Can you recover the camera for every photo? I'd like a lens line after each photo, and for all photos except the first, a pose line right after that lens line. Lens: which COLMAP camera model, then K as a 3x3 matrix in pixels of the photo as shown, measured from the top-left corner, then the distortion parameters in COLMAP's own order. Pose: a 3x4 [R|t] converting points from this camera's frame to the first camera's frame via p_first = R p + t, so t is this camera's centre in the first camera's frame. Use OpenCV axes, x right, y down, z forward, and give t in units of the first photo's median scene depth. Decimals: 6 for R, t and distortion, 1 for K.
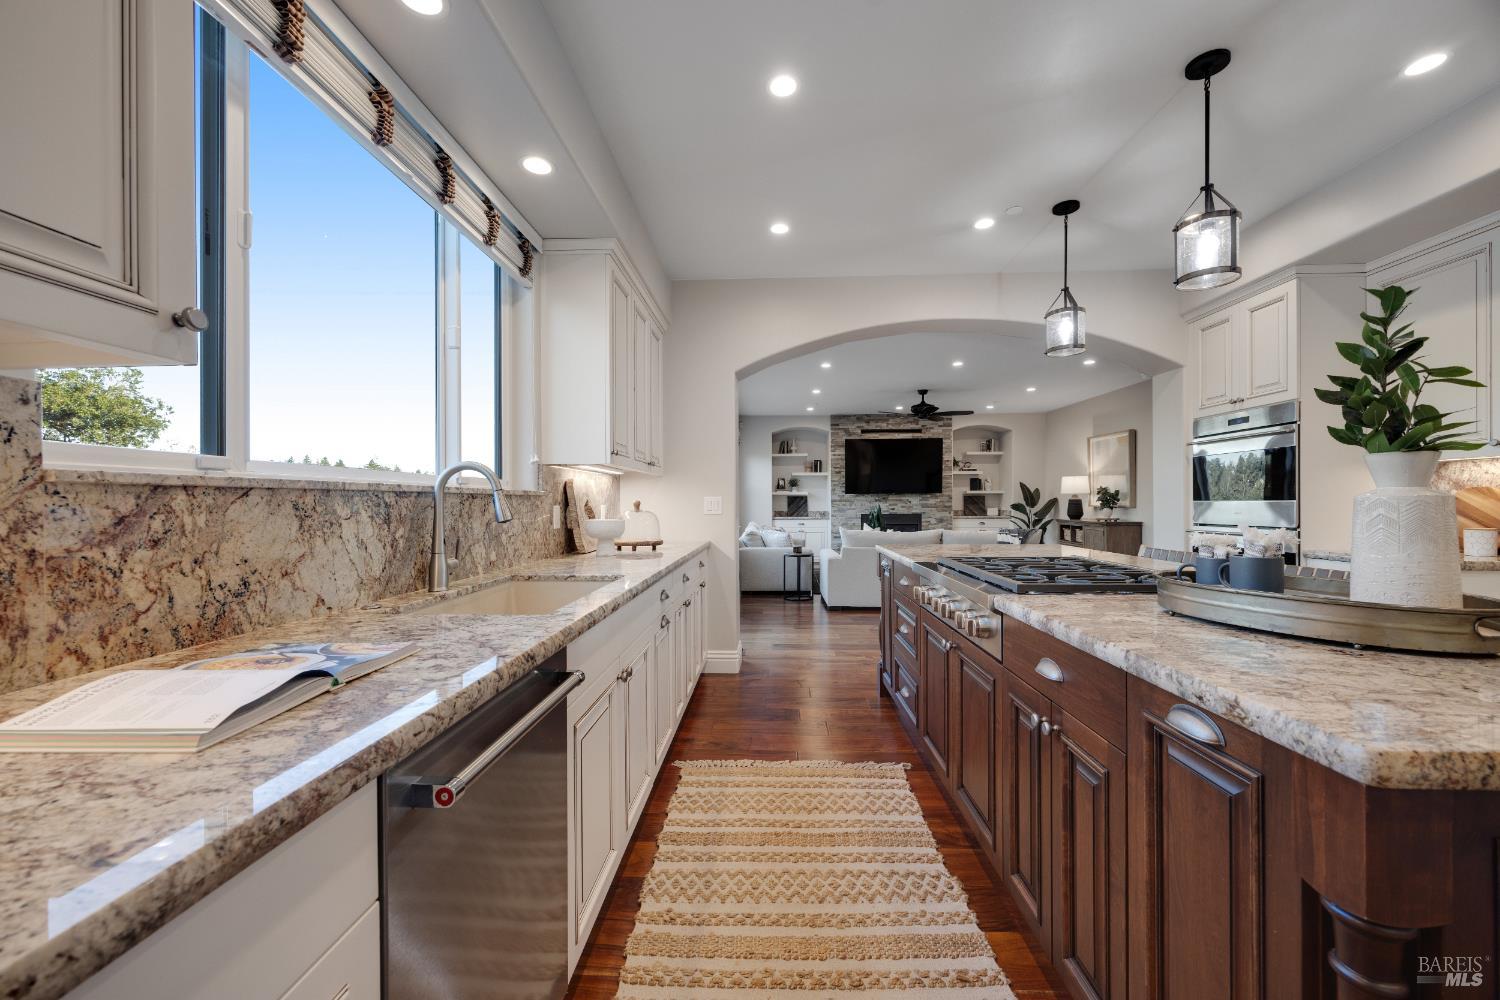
lens RADIAL K [[571.4, 0, 745.4], [0, 571.4, 498.9], [0, 0, 1]] dist [-0.005018, 0.000865]
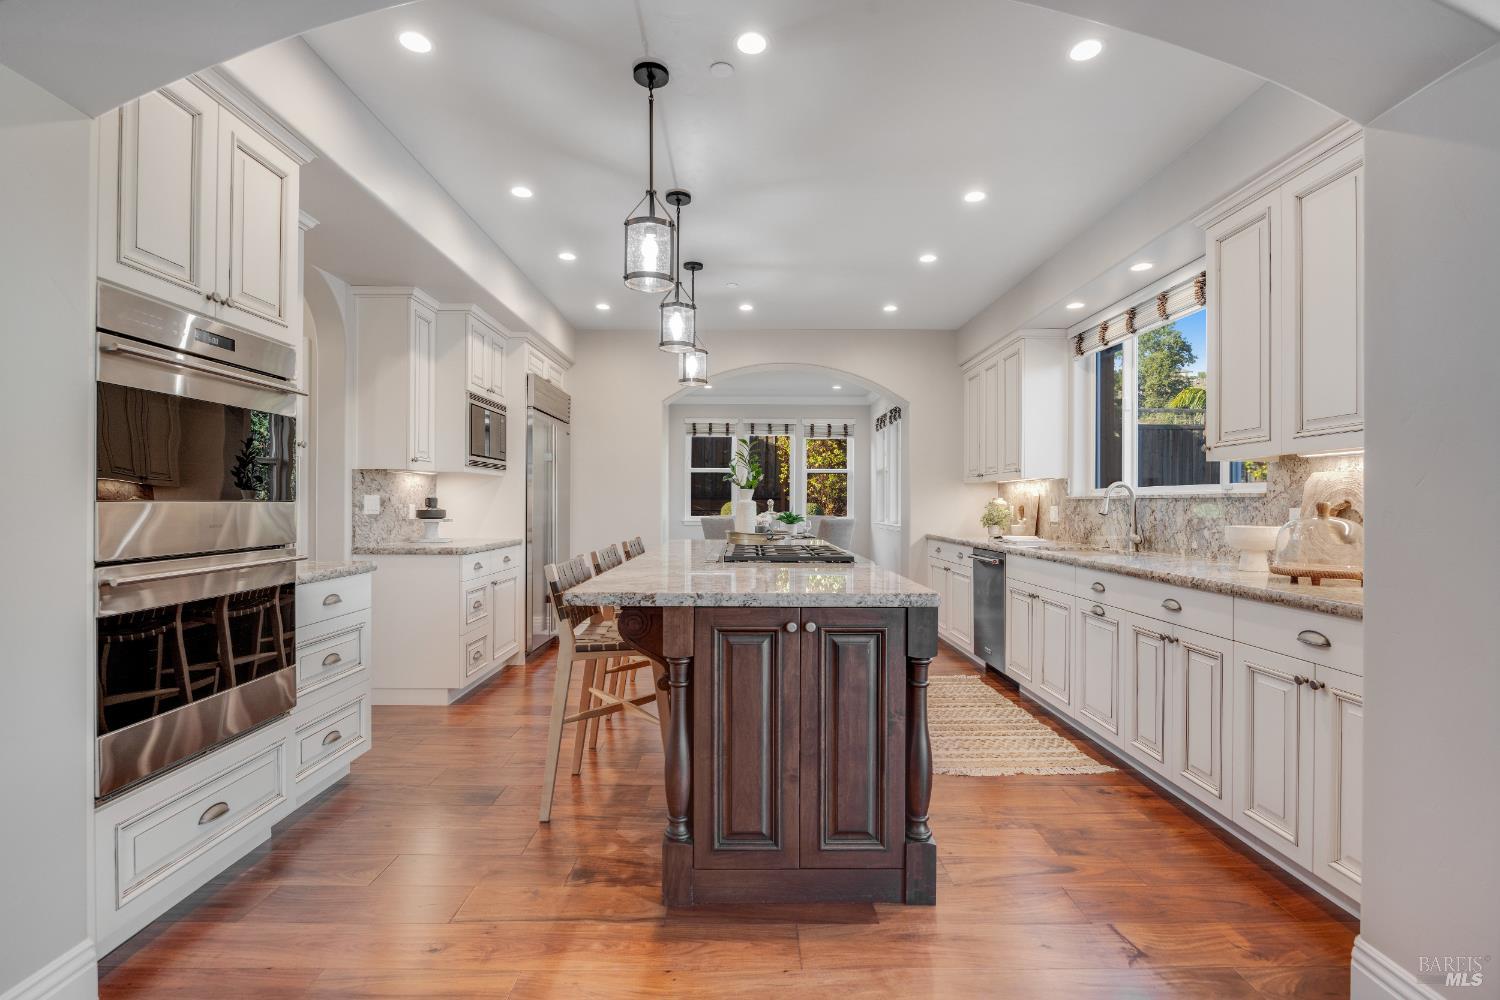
lens RADIAL K [[688.3, 0, 748.0], [0, 688.3, 506.0], [0, 0, 1]] dist [-0.014000, -0.000008]
pose [[-0.998392, -0.000746, -0.056681, 0.180562], [-0.000719, 1.000000, -0.000493, 0.003104], [0.056681, -0.000452, -0.998392, 0.672617]]
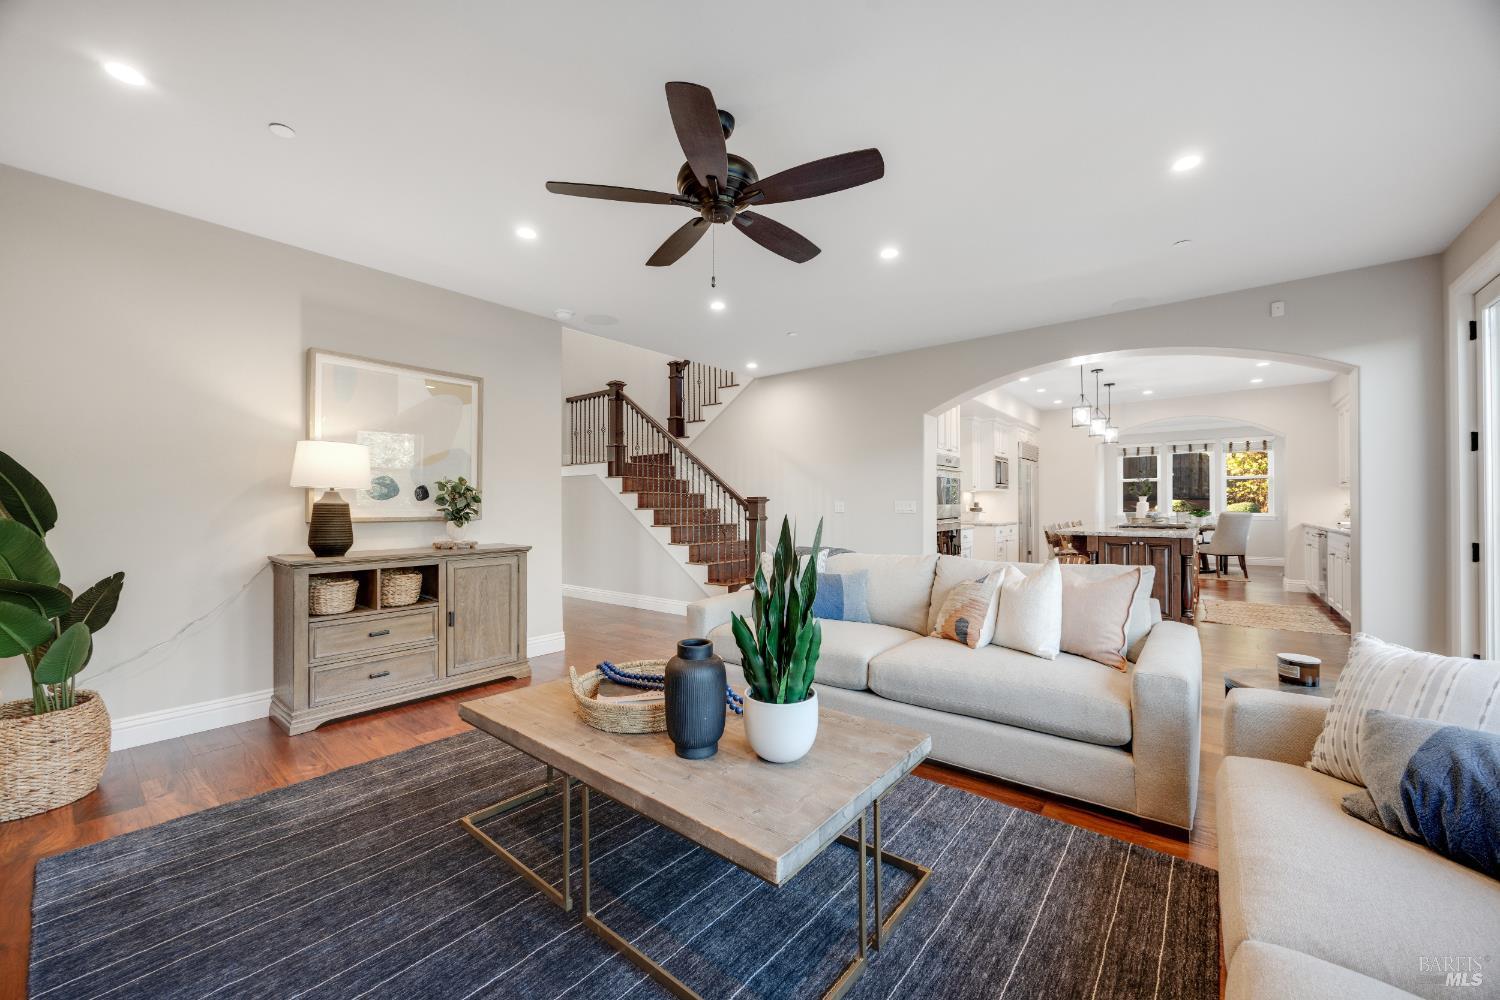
lens RADIAL K [[571.4, 0, 755.1], [0, 571.4, 501.0], [0, 0, 1]] dist [-0.005018, 0.000865]
pose [[-0.810939, 0.010691, 0.585032, 0.121673], [0.004626, 0.999919, -0.011860, 0.004806], [-0.585112, -0.006911, -0.810923, 1.188081]]
